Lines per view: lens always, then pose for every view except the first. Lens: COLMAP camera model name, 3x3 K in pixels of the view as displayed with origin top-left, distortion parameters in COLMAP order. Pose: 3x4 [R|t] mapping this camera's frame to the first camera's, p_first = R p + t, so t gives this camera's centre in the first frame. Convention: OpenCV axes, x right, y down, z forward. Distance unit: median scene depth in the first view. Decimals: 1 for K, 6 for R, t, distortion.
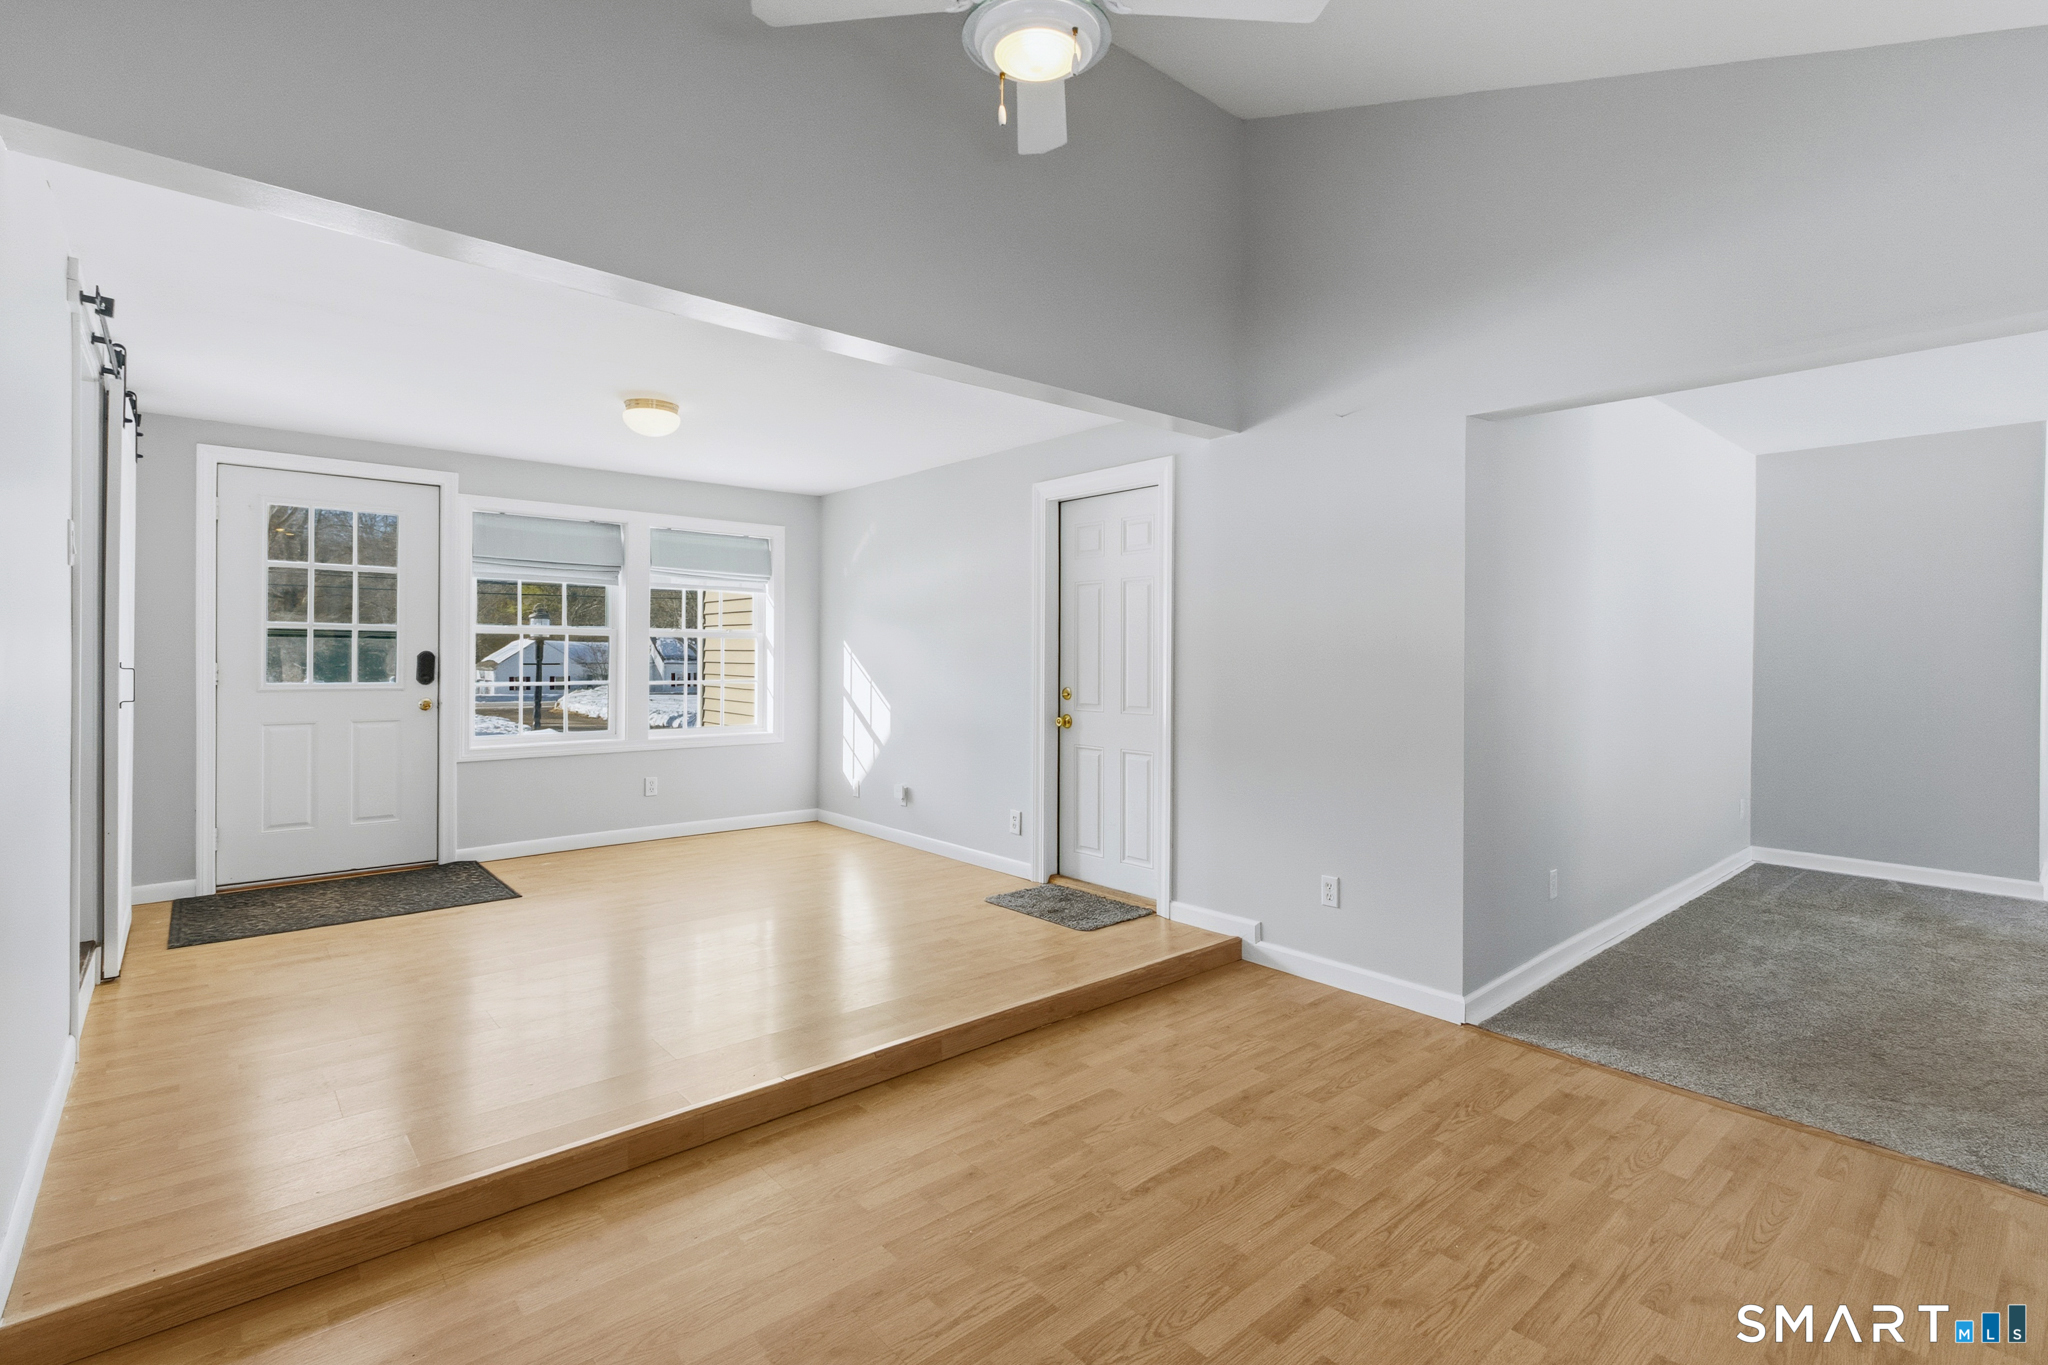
lens RADIAL K [[955.8, 0, 1032.2], [0, 955.8, 652.3], [0, 0, 1]] dist [0.001210, 0.000028]
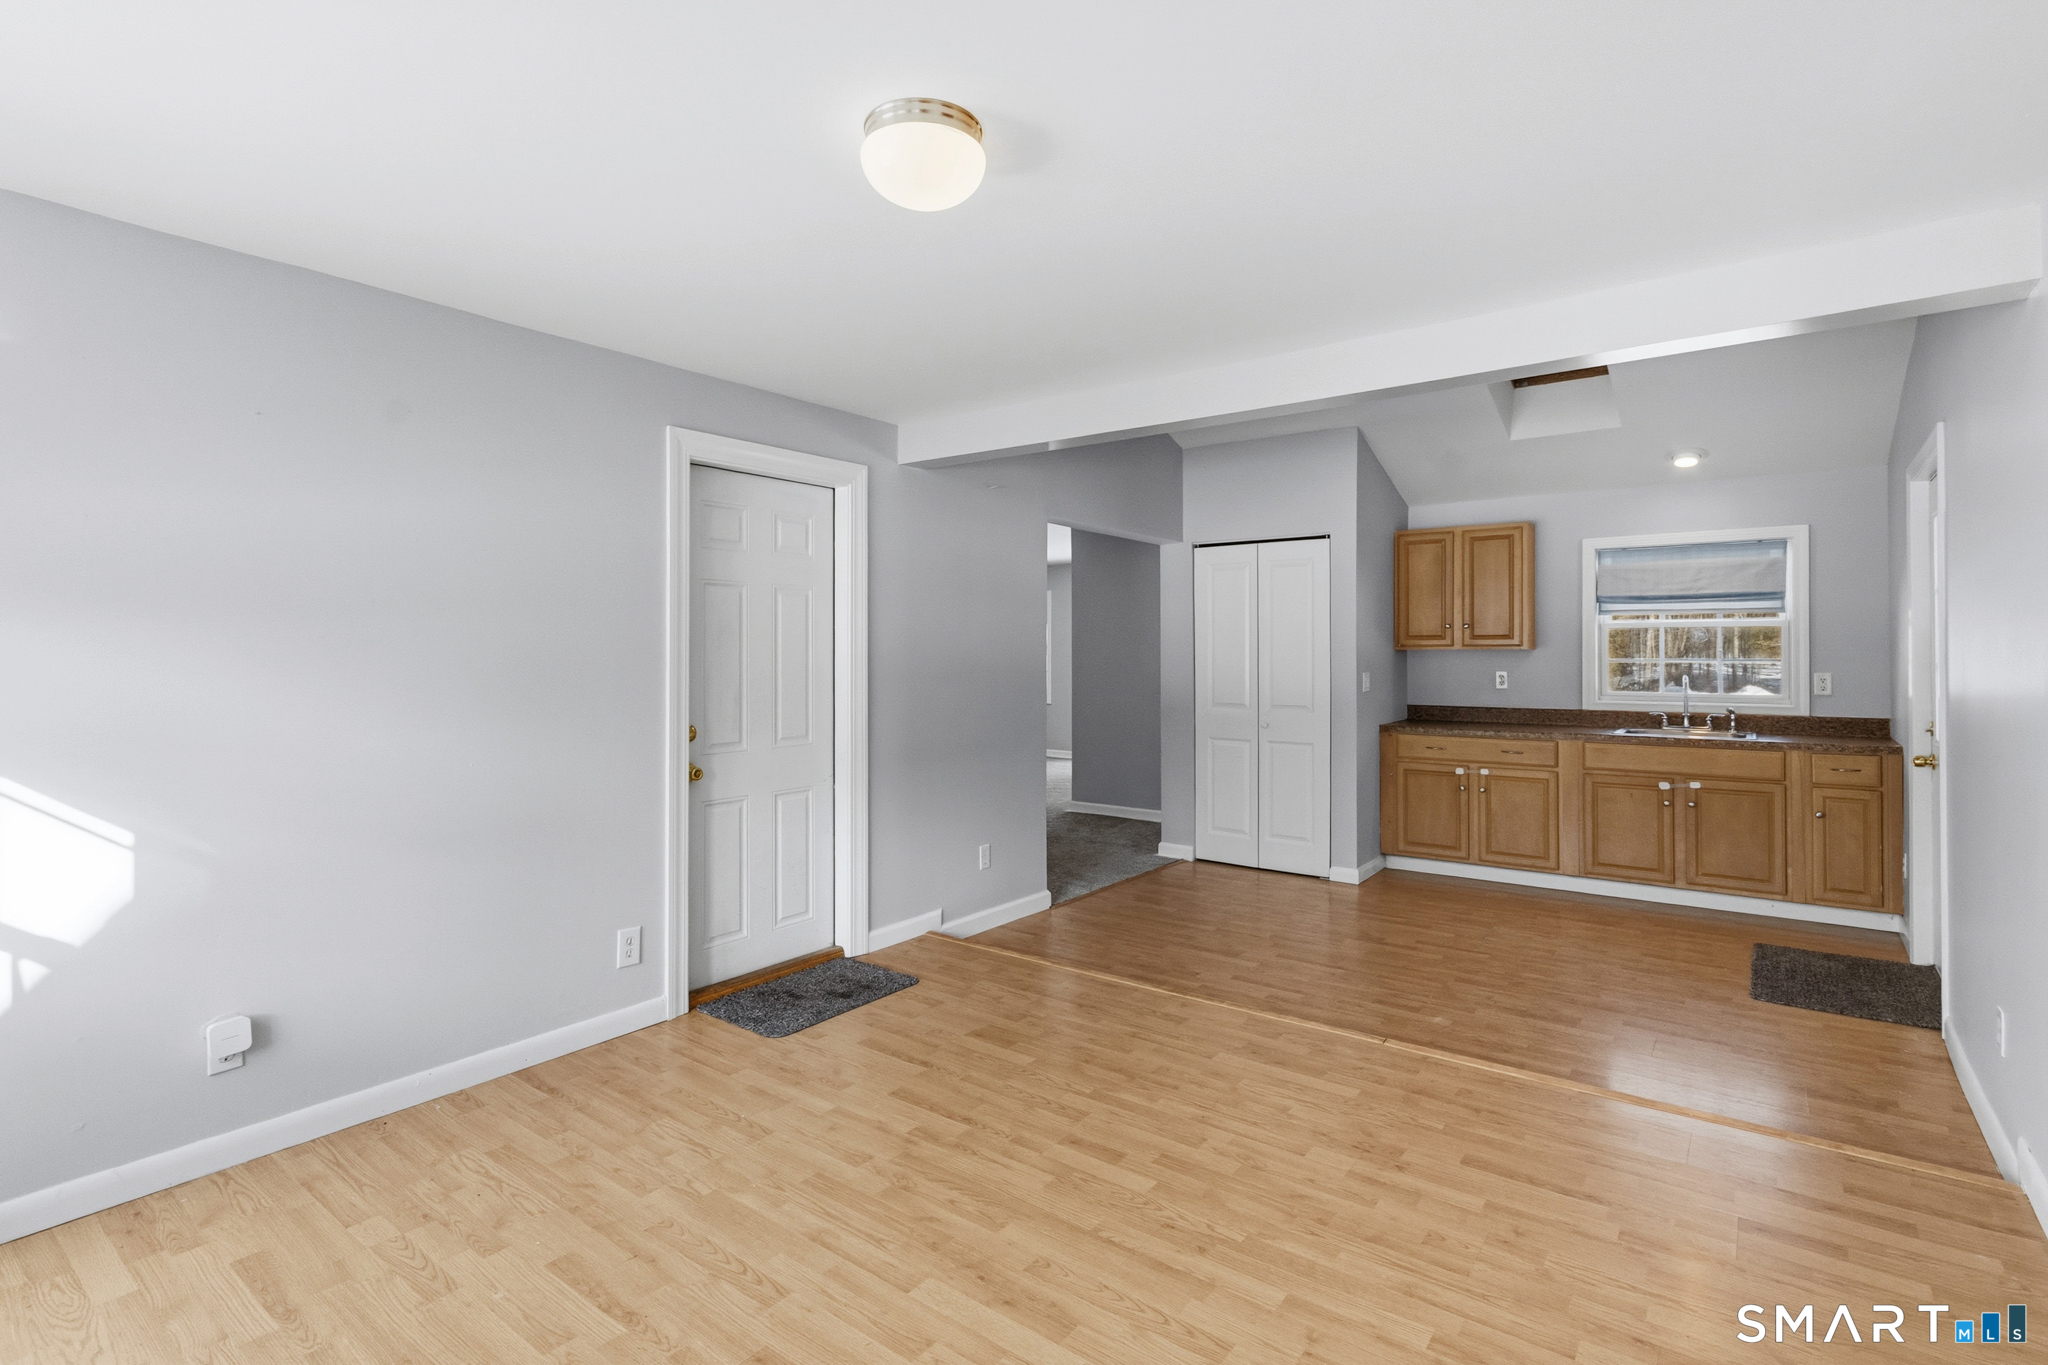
lens RADIAL K [[965.0, 0, 1031.0], [0, 965.0, 660.3], [0, 0, 1]] dist [-0.002218, -0.000578]
pose [[-0.200782, -0.011331, 0.979570, -0.907707], [-0.001701, 0.999936, 0.011218, -0.026367], [-0.979634, 0.000587, -0.200789, 1.132737]]
